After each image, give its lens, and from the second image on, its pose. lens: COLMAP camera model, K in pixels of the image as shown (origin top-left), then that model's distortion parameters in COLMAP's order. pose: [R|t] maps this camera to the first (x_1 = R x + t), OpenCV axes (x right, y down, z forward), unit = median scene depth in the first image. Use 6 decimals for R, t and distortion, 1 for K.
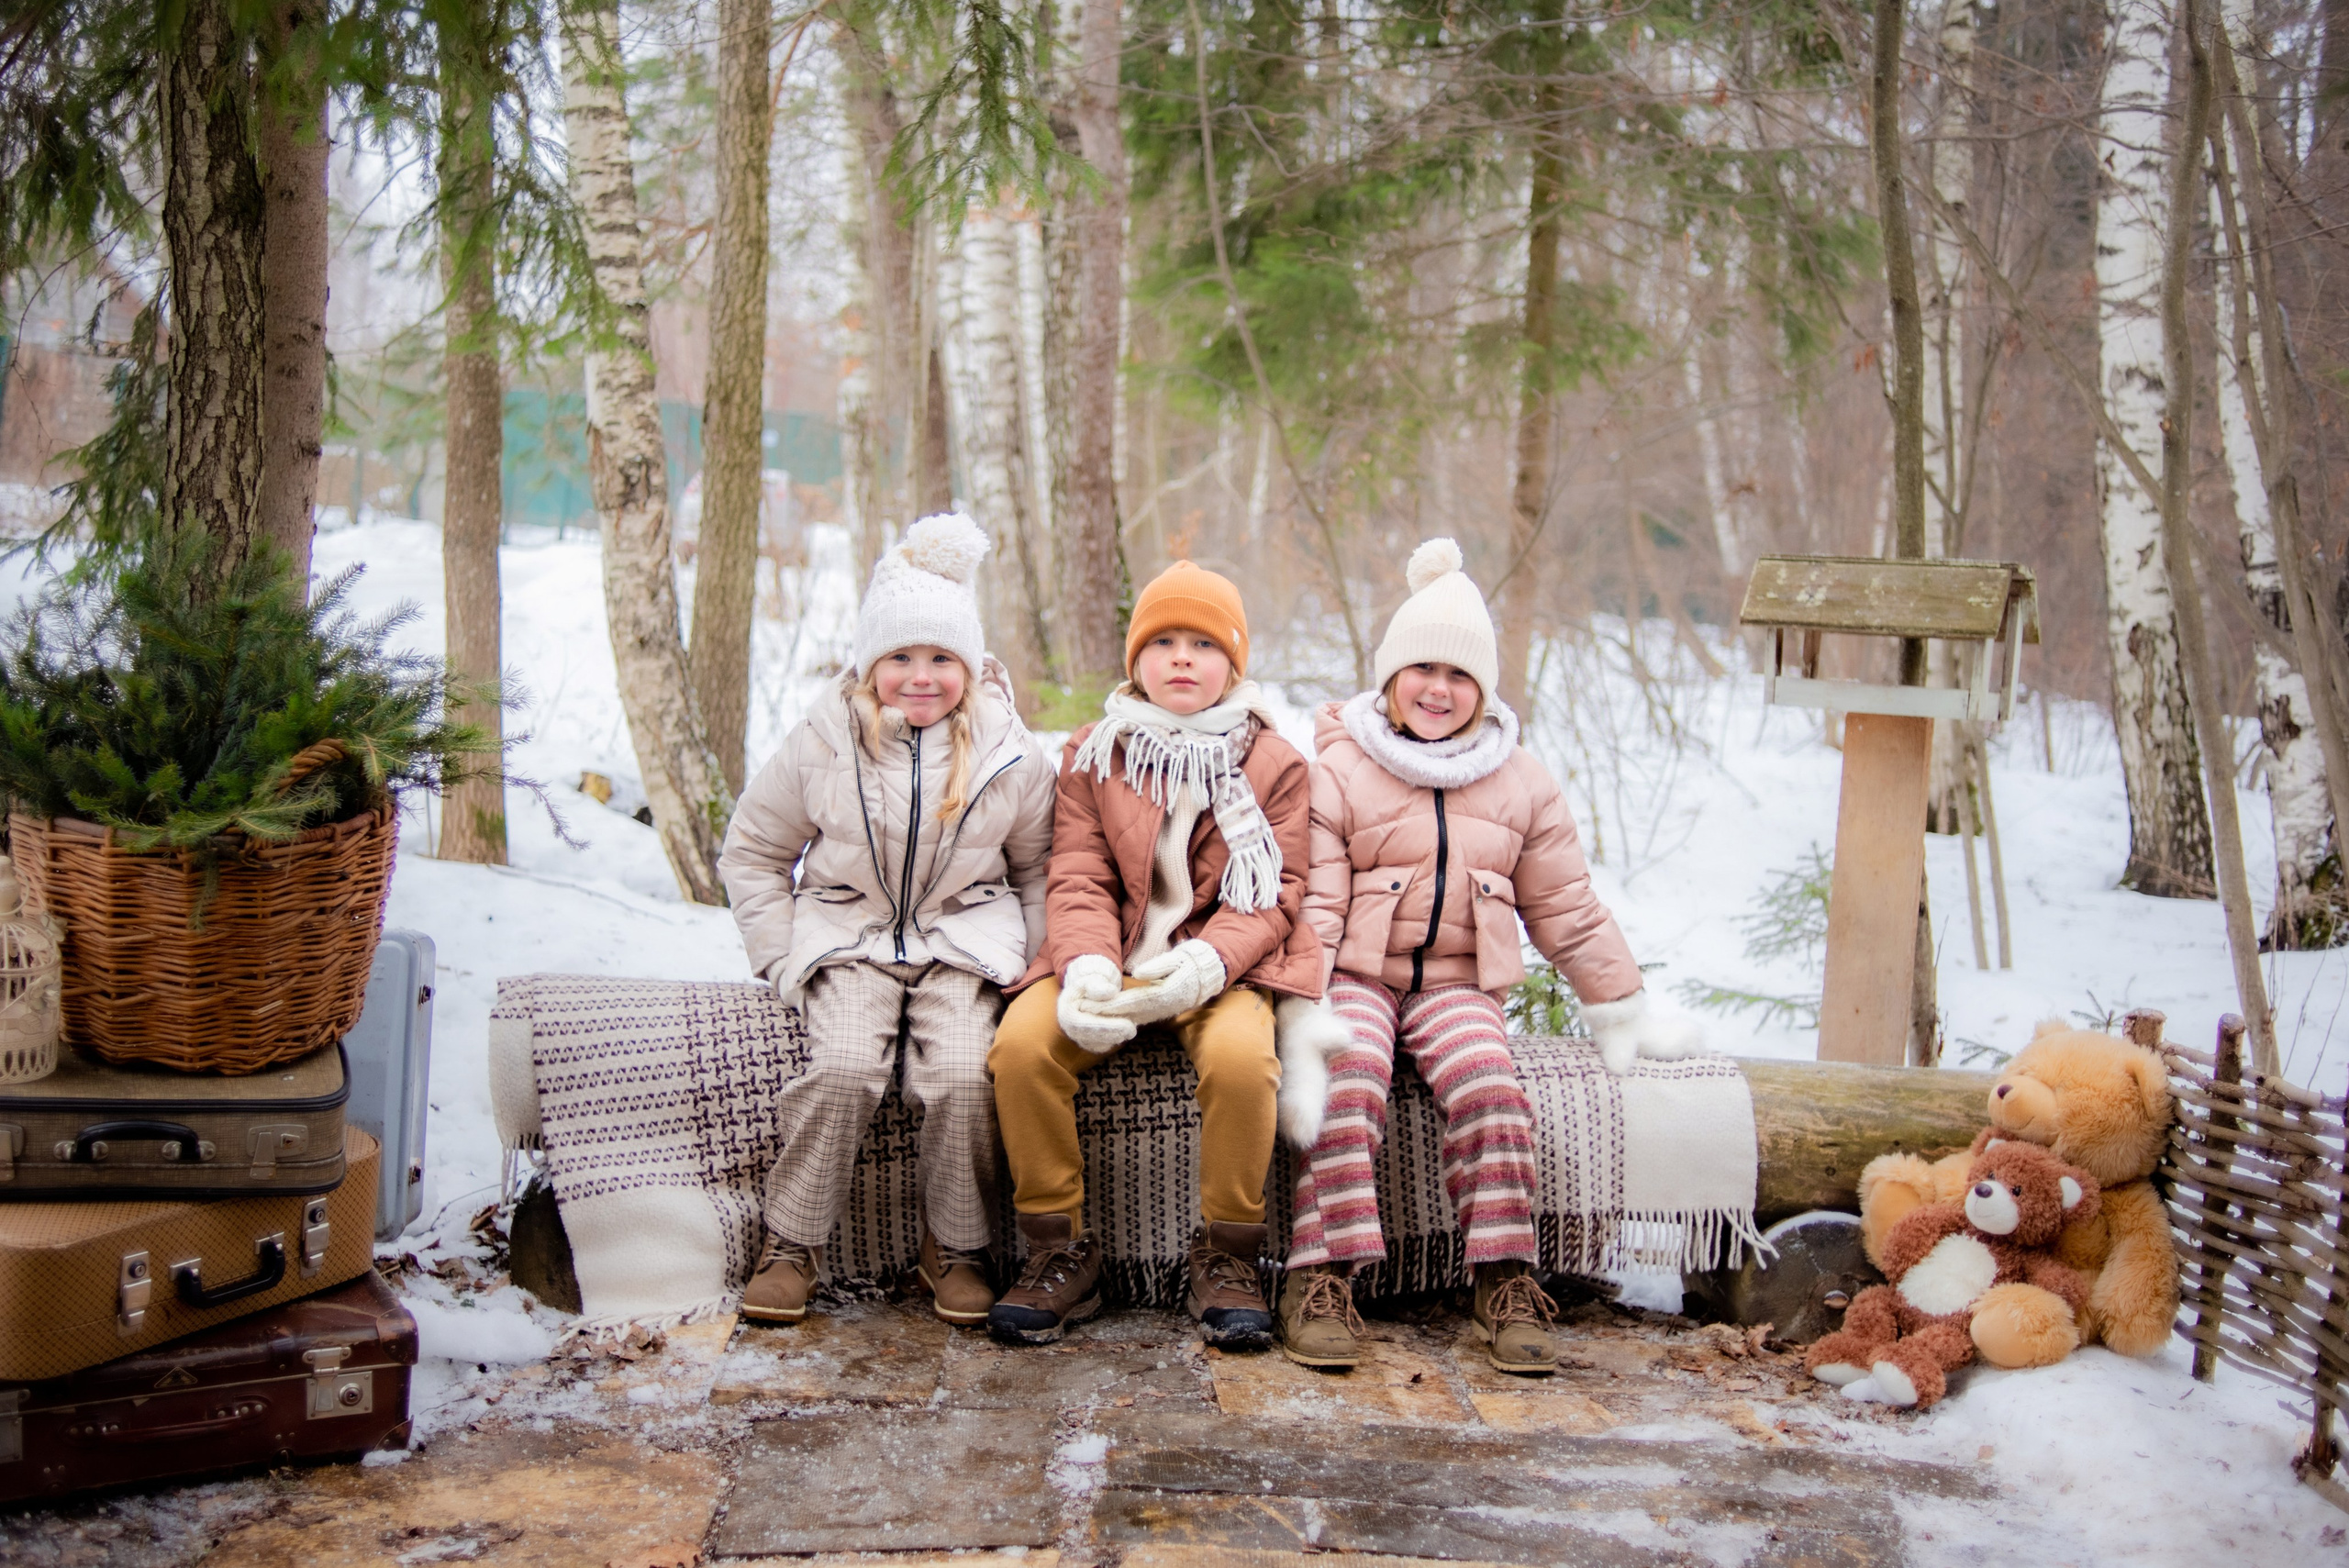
lens RADIAL K [[2529.2, 0, 1167.4], [0, 2529.2, 783.6], [0, 0, 1]] dist [-0.089143, 0.103794]
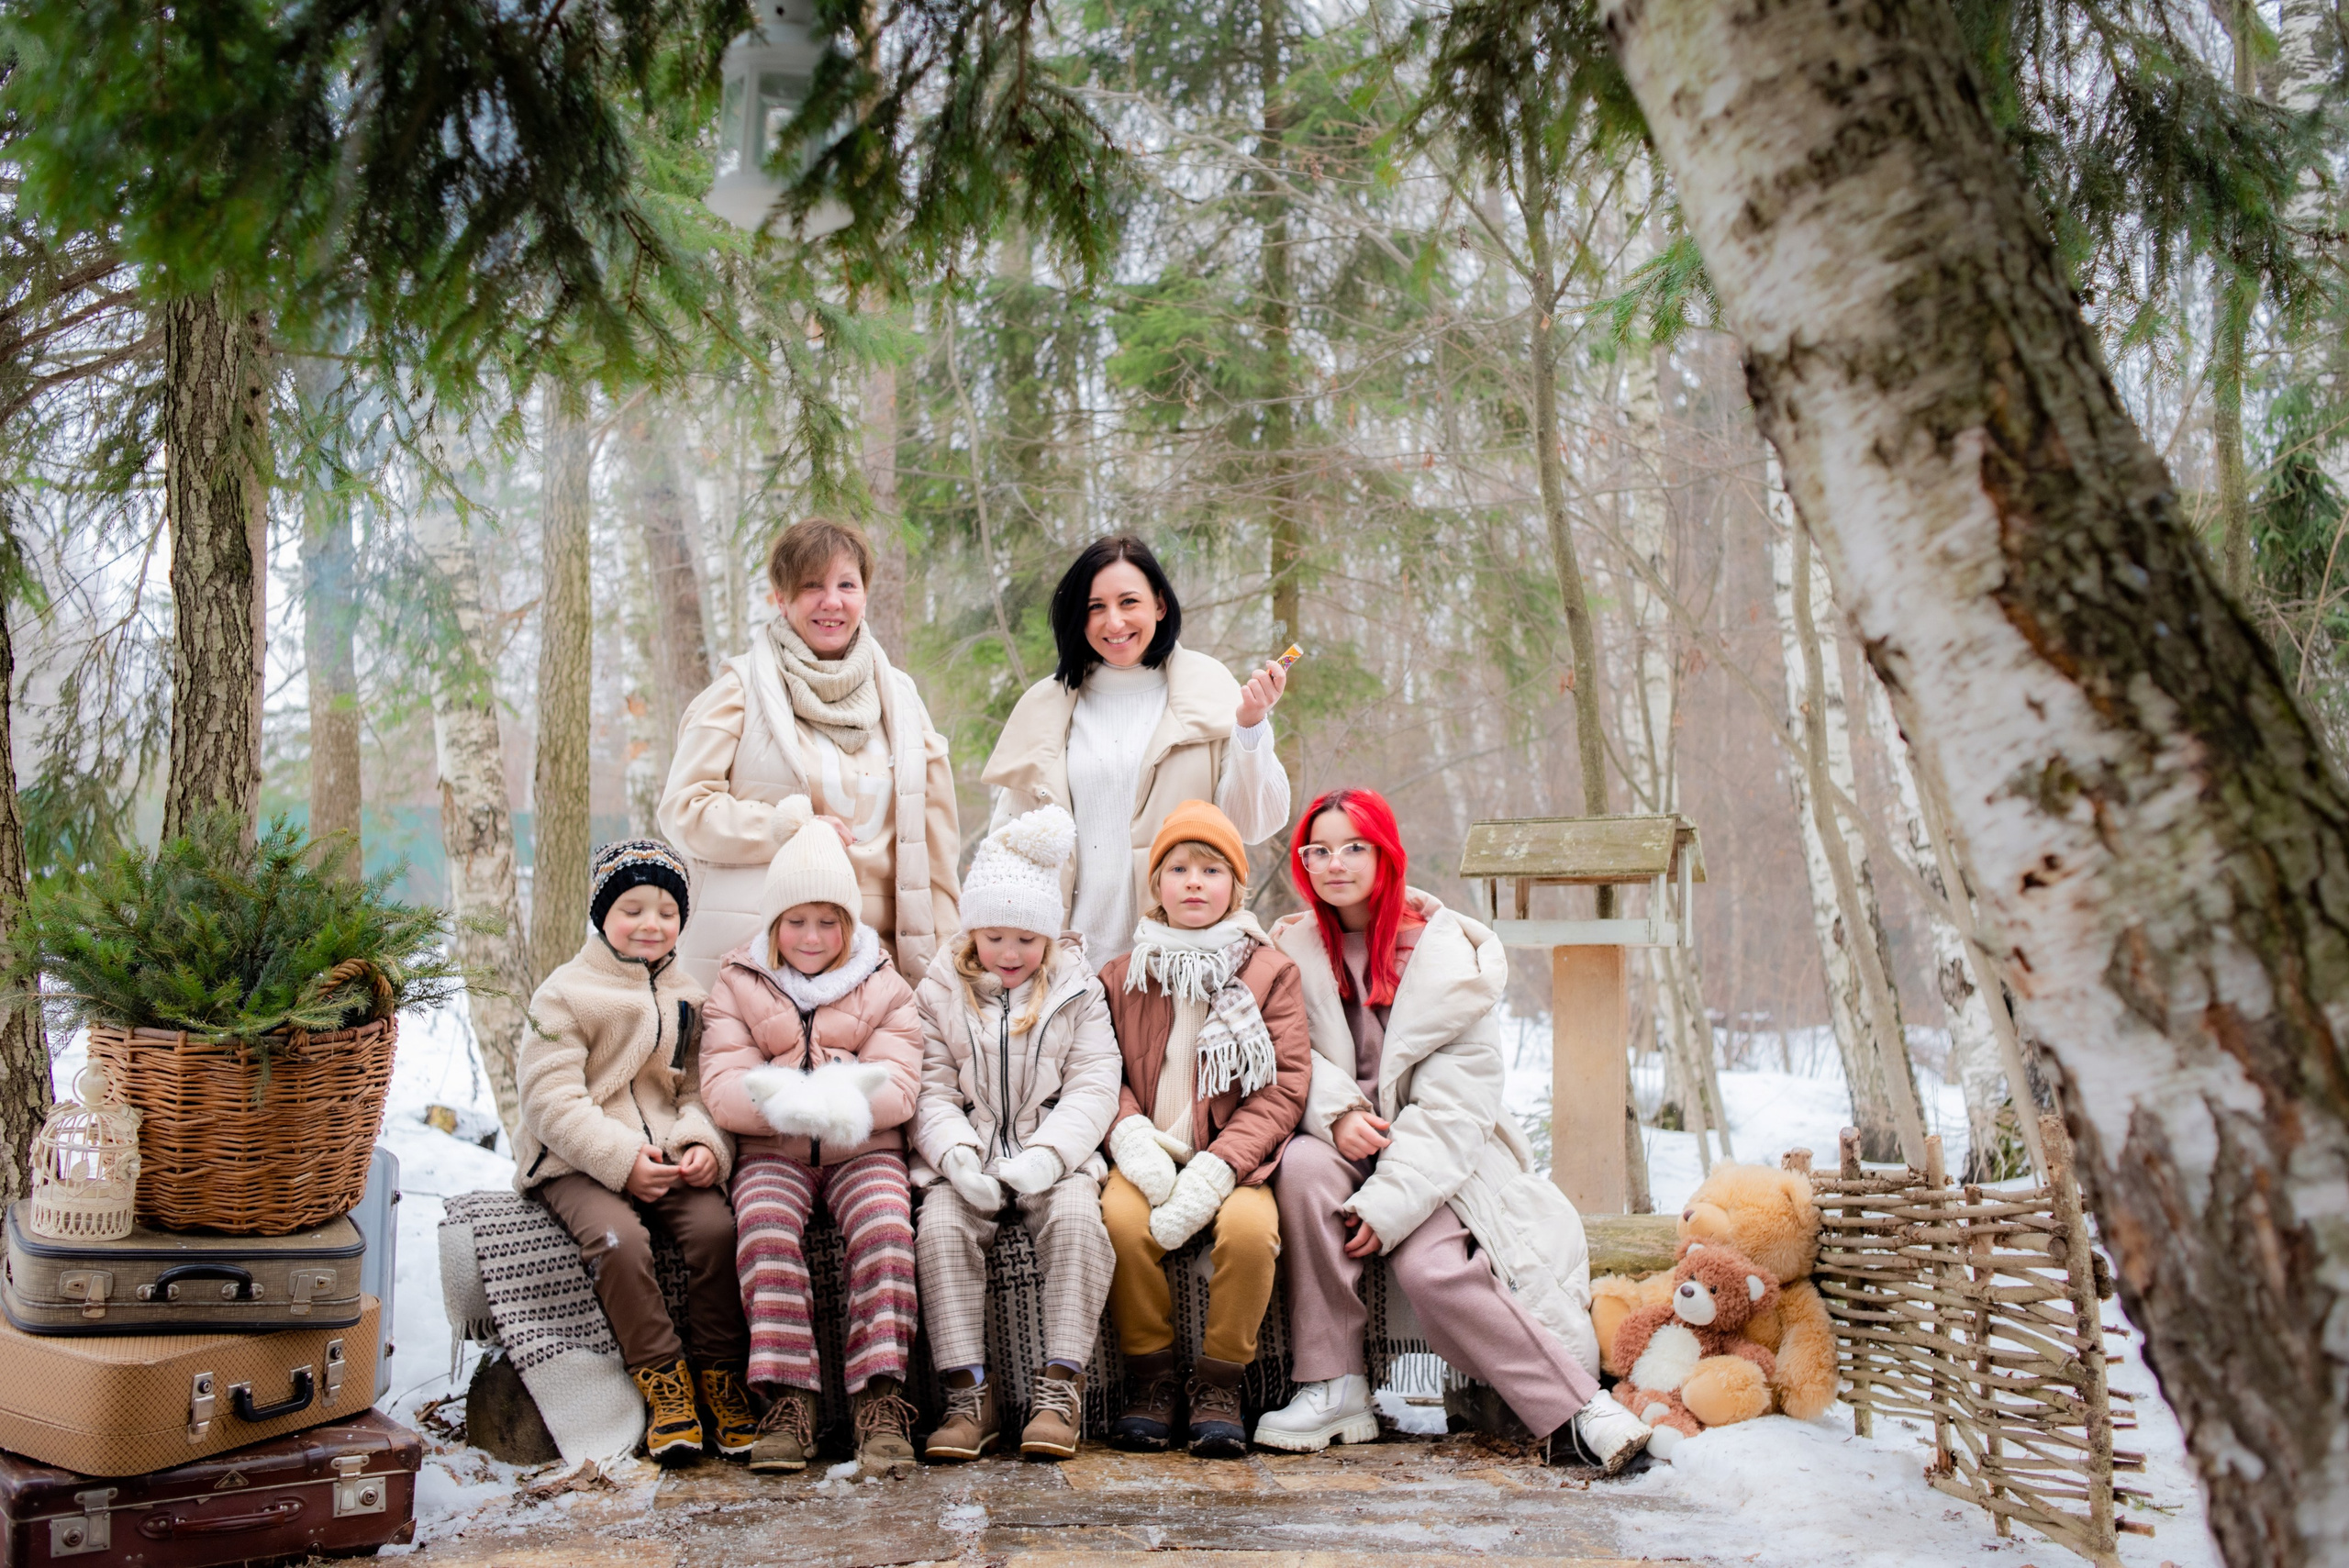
lens RADIAL K [[2547.4, 0, 1168.8], [0, 2547.4, 784.4], [0, 0, 1]] dist [-0.091426, 0.105950]
pose [[0.994588, -0.041986, 0.095032, -0.032627], [0.055987, 0.987125, -0.149830, 0.089330], [-0.087517, 0.154340, 0.984134, -0.253901]]
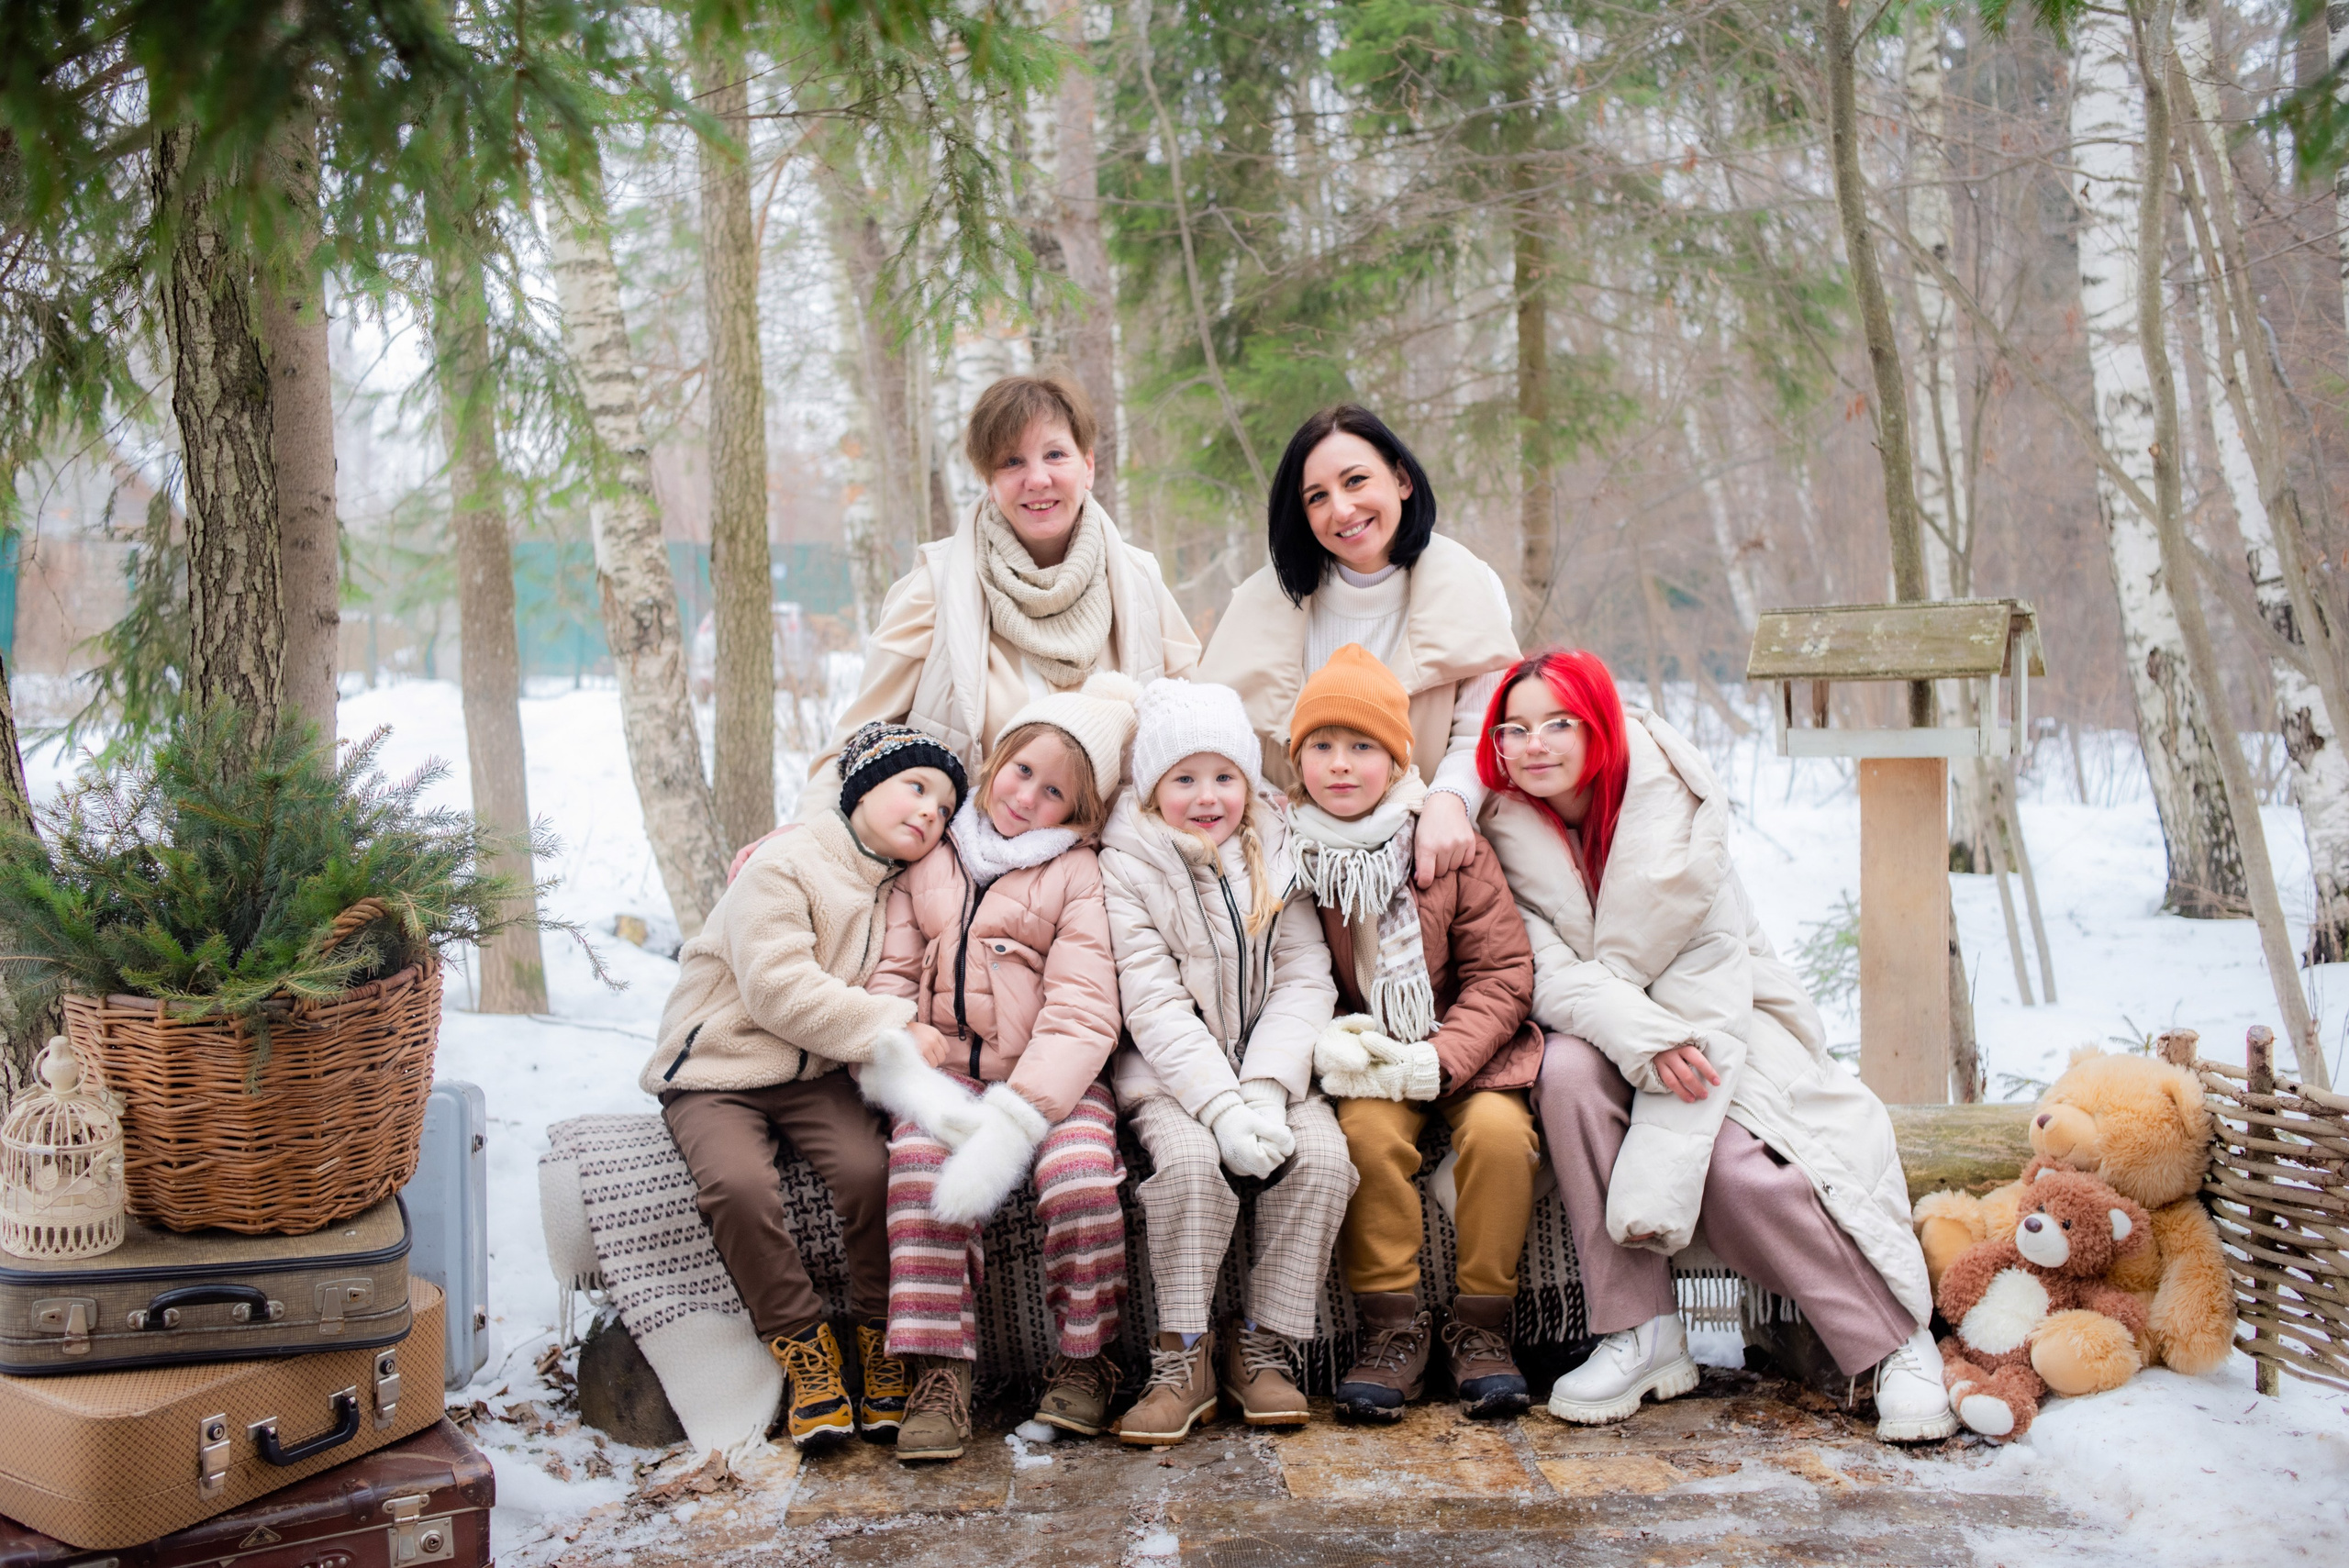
lens RADIAL K [[2547.4, 0, 1168.8], [0, 2547.4, 784.4], [0, 0, 1]] dist [-0.091426, 0.105950]
pose [[0.996938, -0.077502, -0.010366, 0.004697], [0.077023, 0.996204, -0.040570, 0.002350], [0.013471, 0.039647, 0.999123, -0.023194]]
